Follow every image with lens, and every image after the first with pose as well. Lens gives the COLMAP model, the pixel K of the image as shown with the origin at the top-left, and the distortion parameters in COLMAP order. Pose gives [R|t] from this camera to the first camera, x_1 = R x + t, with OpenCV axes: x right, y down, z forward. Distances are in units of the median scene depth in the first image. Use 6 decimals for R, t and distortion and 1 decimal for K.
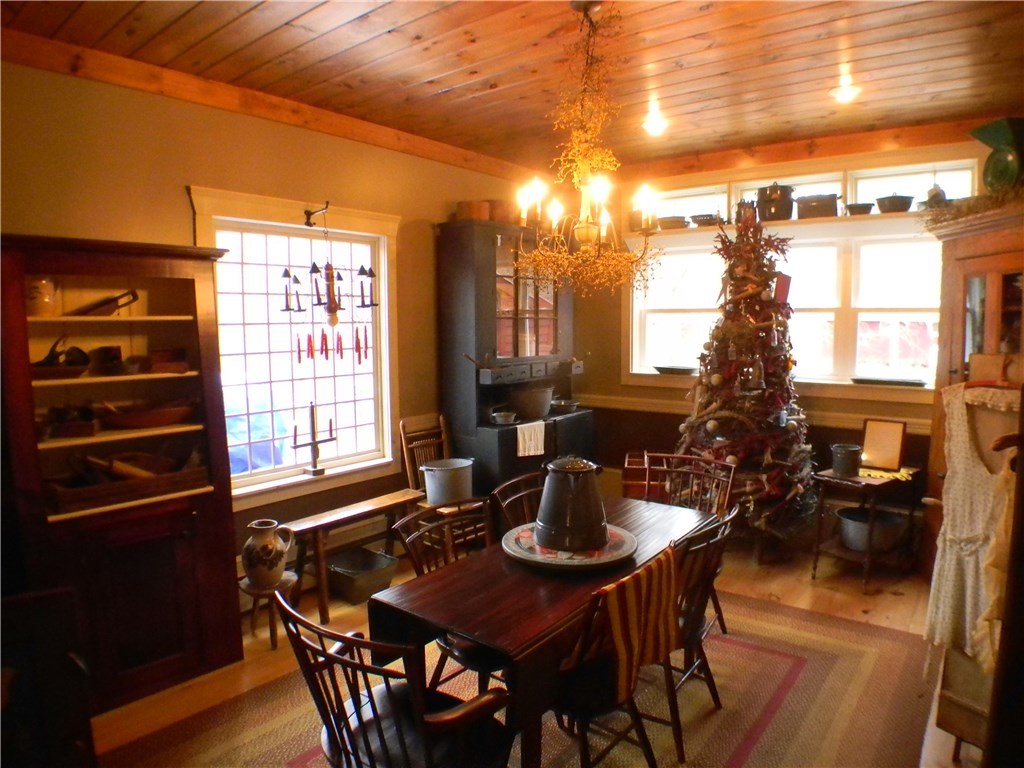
lens RADIAL K [[652.2, 0, 512.0], [0, 652.2, 384.0], [0, 0, 1]] dist [-0.094310, 0.002399]
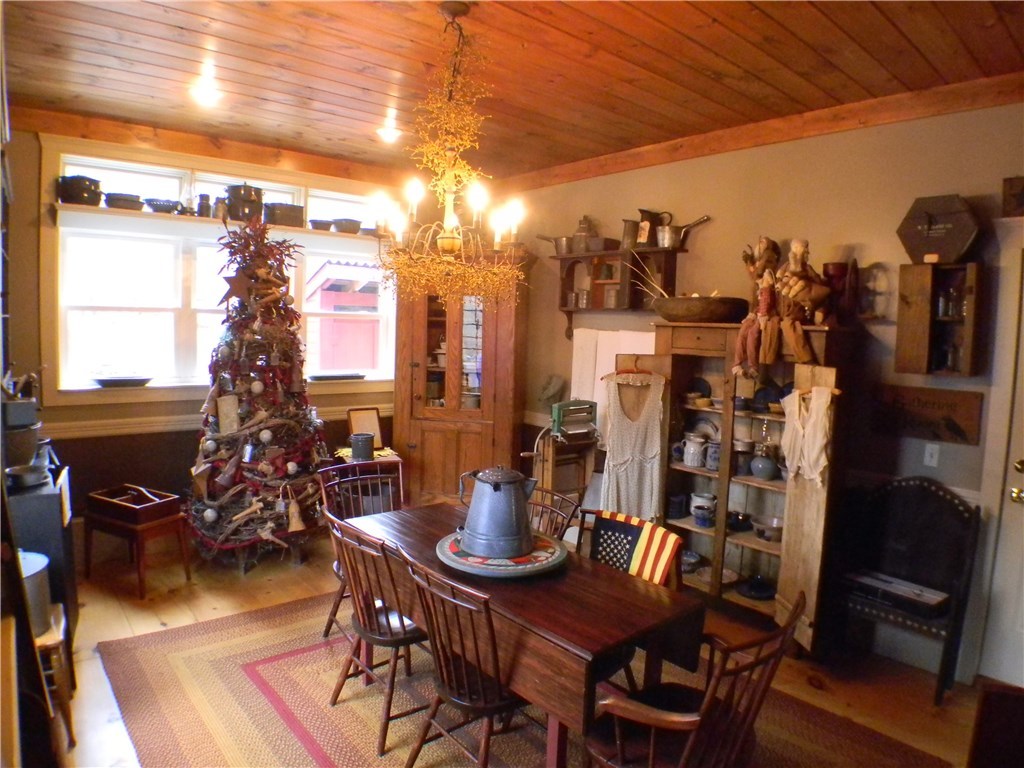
lens RADIAL K [[652.2, 0, 512.0], [0, 652.2, 384.0], [0, 0, 1]] dist [-0.094310, 0.002399]
pose [[0.225328, -0.073485, 0.971508, -0.517019], [0.063015, 0.996163, 0.060734, -0.045164], [-0.972243, 0.047535, 0.229094, 0.430410]]
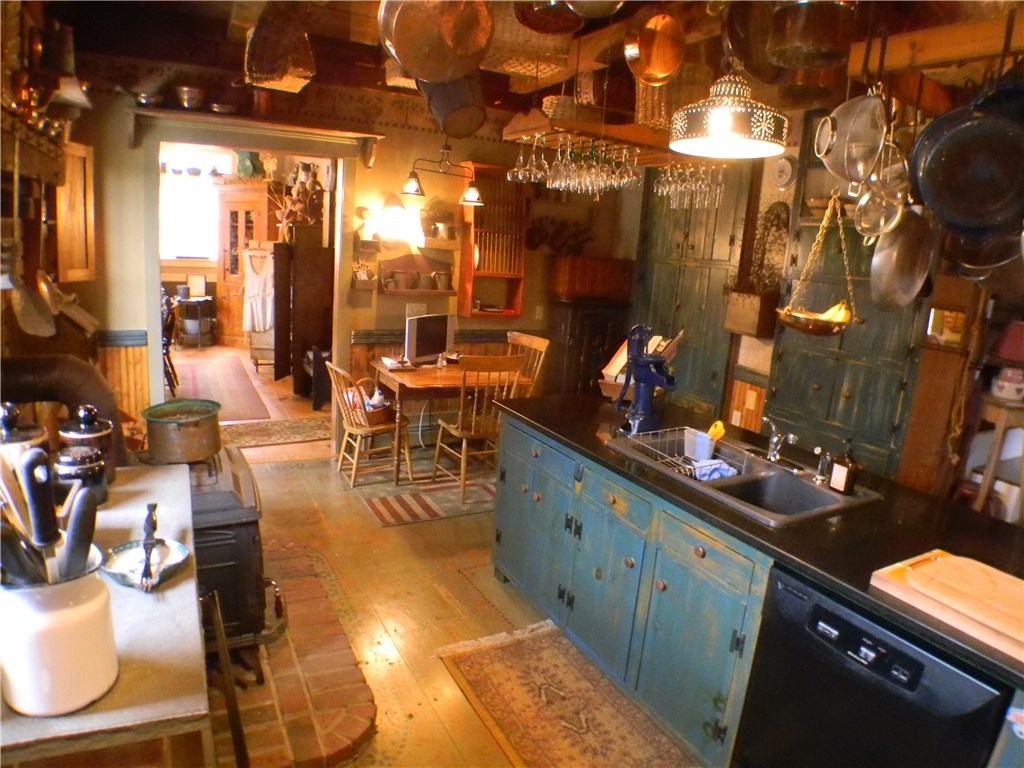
lens RADIAL K [[652.2, 0, 512.0], [0, 652.2, 384.0], [0, 0, 1]] dist [-0.094310, 0.002399]
pose [[0.425907, -0.138279, 0.894137, -0.896938], [0.011111, 0.988977, 0.147653, 0.110274], [-0.904699, -0.052951, 0.422749, -0.865036]]
